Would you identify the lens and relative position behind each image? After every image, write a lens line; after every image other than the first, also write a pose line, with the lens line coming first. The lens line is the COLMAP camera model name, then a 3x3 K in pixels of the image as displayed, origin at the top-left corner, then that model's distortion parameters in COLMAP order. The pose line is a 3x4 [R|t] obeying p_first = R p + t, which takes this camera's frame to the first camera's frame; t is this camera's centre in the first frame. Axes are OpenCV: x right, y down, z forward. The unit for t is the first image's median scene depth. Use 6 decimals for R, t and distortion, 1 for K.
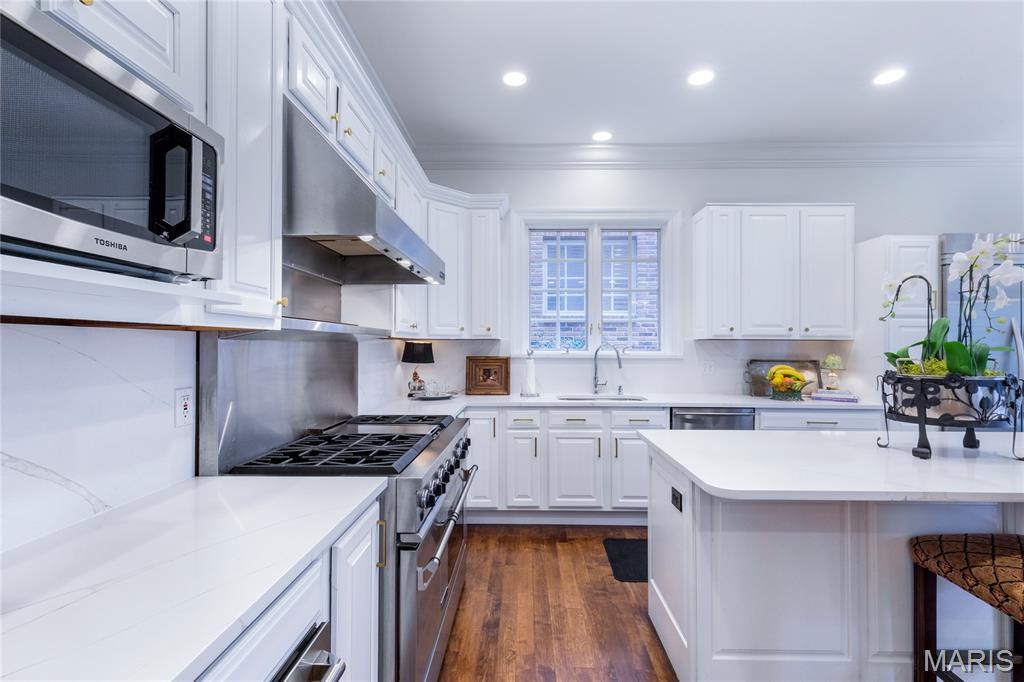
lens RADIAL K [[469.1, 0, 518.9], [0, 469.1, 341.8], [0, 0, 1]] dist [0.010821, -0.001029]
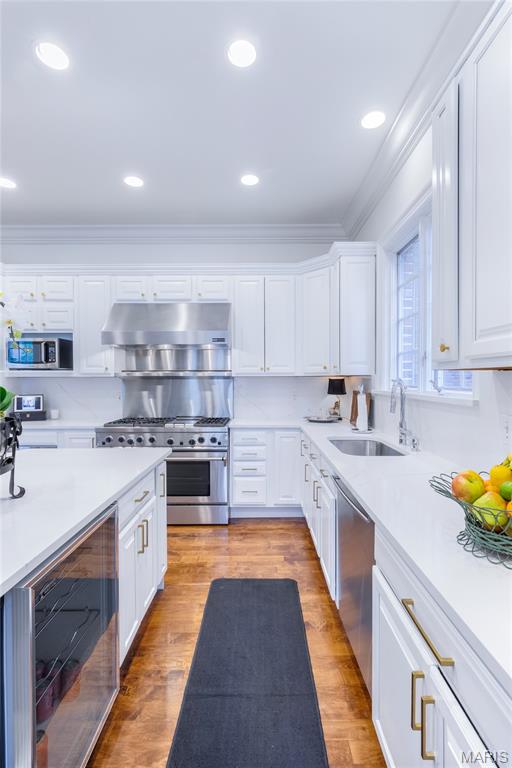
lens RADIAL K [[371.0, 0, 263.2], [0, 371.0, 381.7], [0, 0, 1]] dist [-0.004311, 0.000043]
pose [[-0.000471, -0.003649, -0.999993, 0.942539], [0.006375, 0.999973, -0.003652, 0.014548], [0.999980, -0.006377, -0.000448, 0.933936]]
